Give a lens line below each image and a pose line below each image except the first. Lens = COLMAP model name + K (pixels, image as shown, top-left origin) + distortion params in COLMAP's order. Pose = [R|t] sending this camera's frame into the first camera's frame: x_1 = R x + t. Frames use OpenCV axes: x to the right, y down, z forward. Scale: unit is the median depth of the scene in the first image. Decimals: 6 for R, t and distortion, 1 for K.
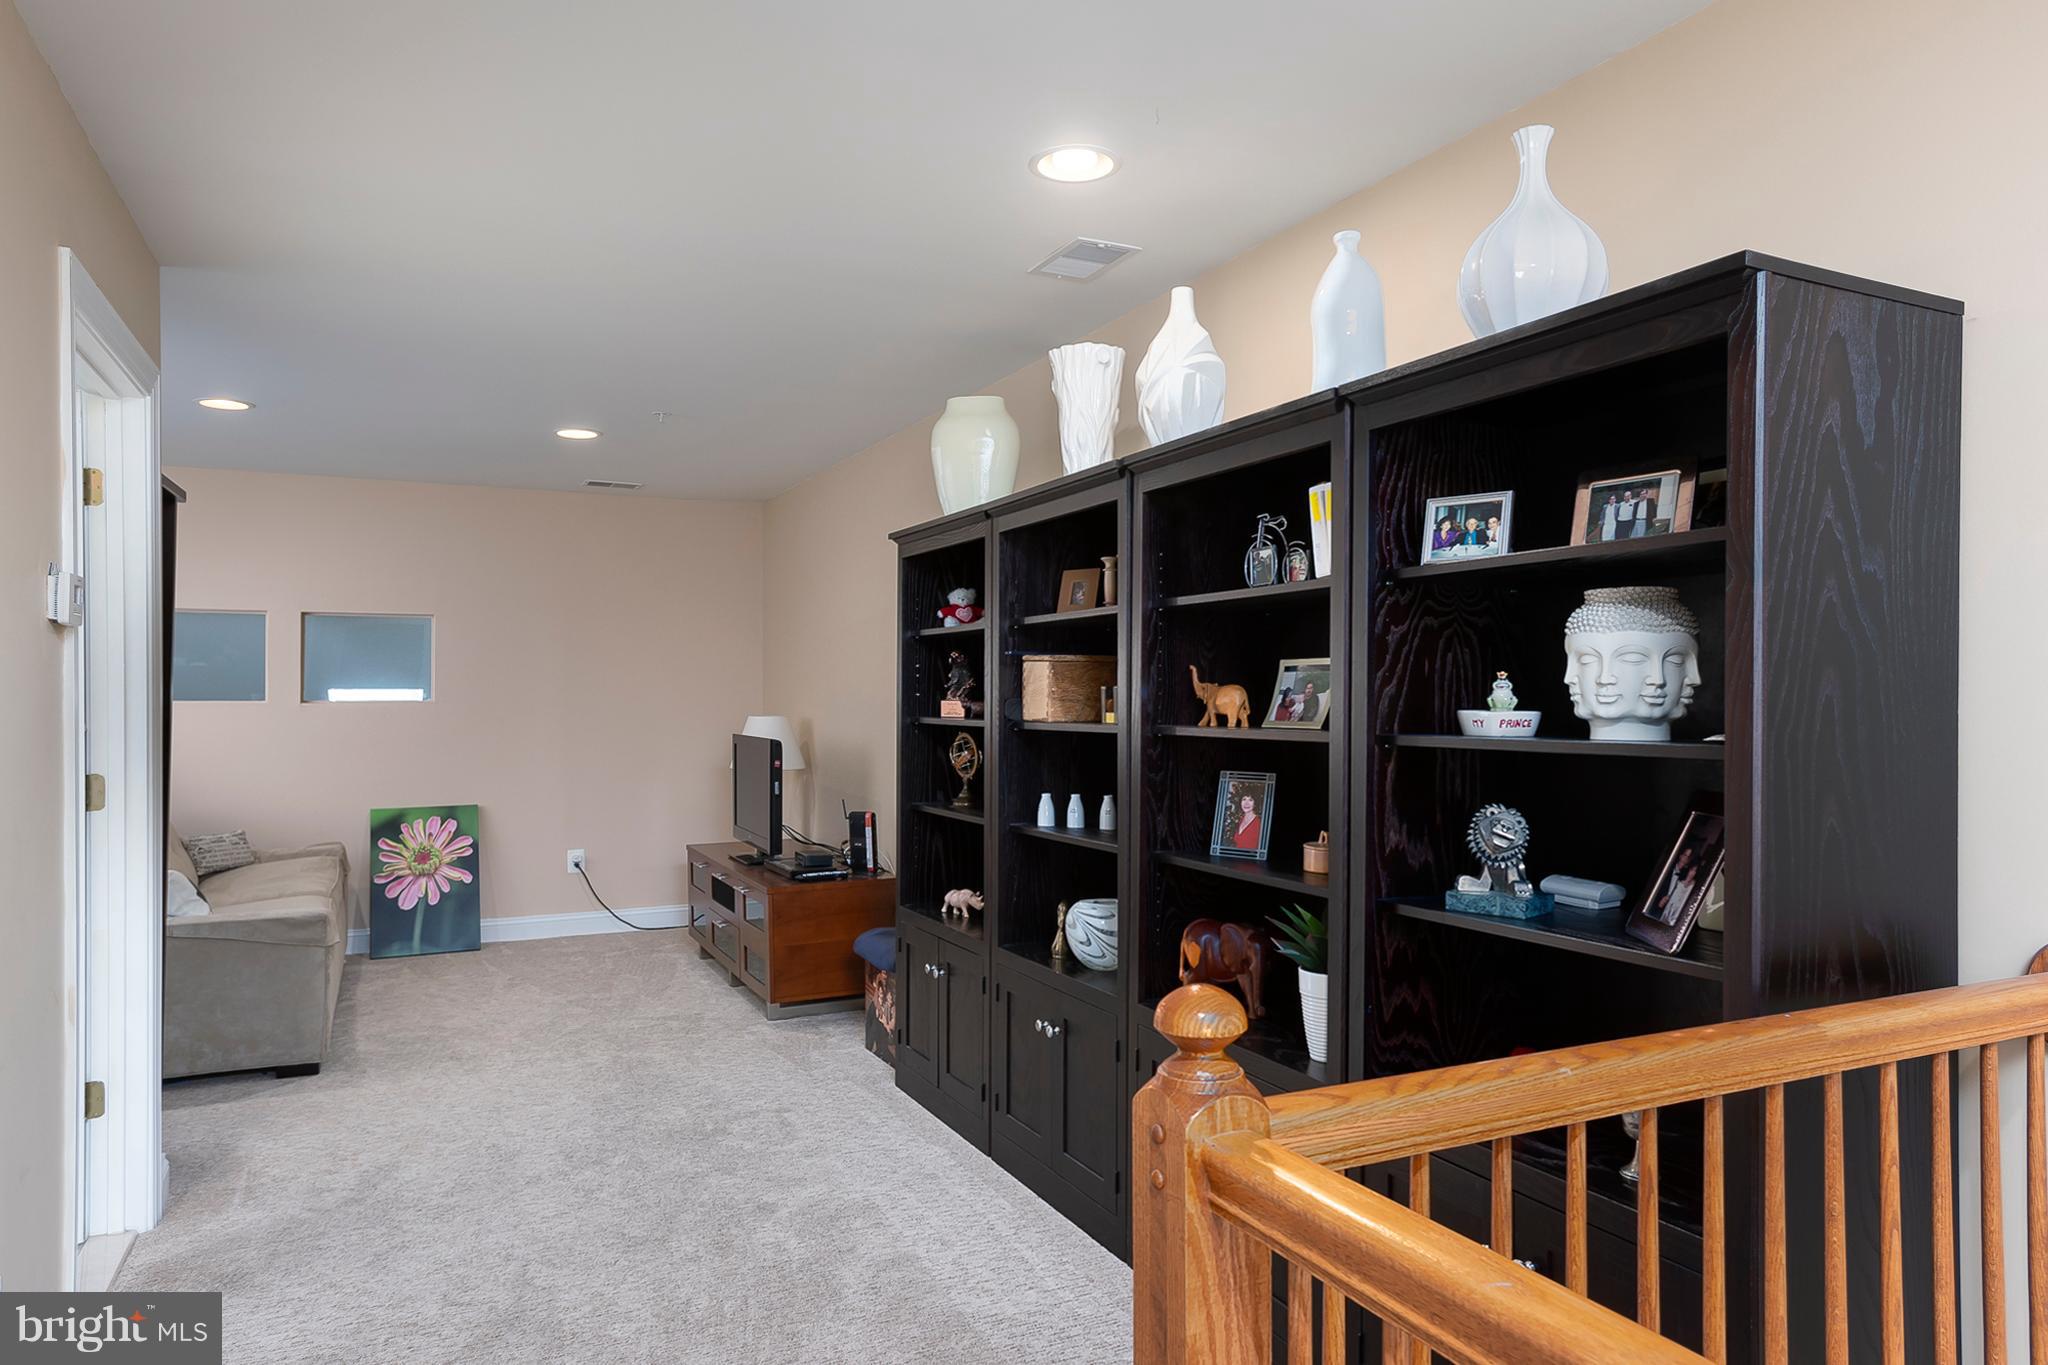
lens RADIAL K [[1300.6, 0, 1026.1], [0, 1300.6, 686.3], [0, 0, 1]] dist [0.008650, 0.001572]
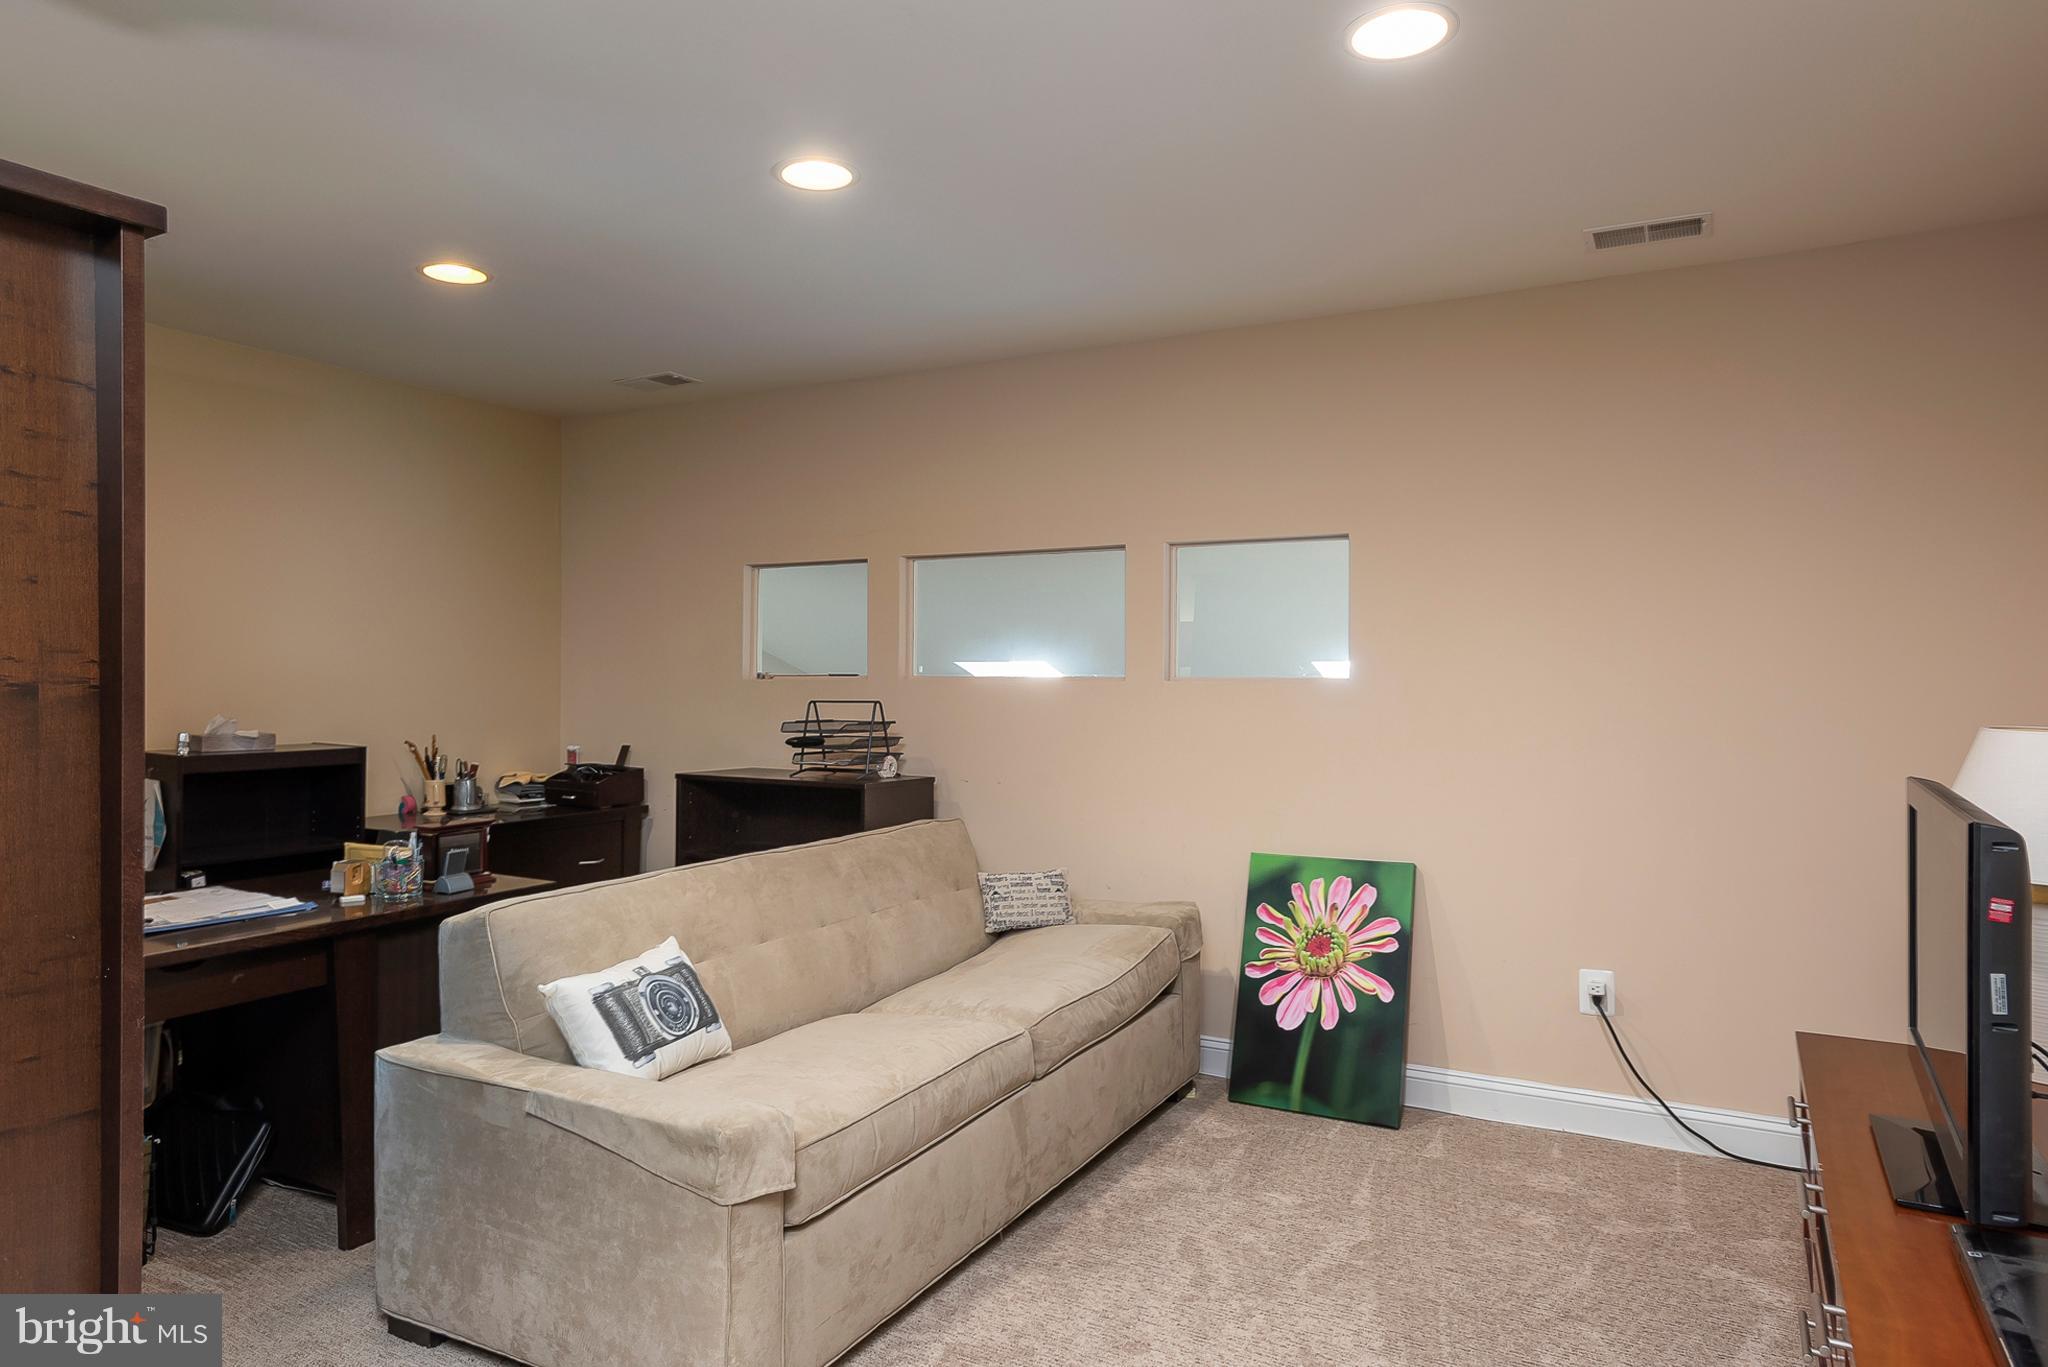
lens RADIAL K [[1300.6, 0, 1026.7], [0, 1300.6, 678.8], [0, 0, 1]] dist [0.008650, 0.001572]
pose [[0.586958, 0.007946, -0.809579, -0.063491], [0.001163, 0.999943, 0.010657, 0.004191], [0.809617, -0.007196, 0.586915, 0.547325]]
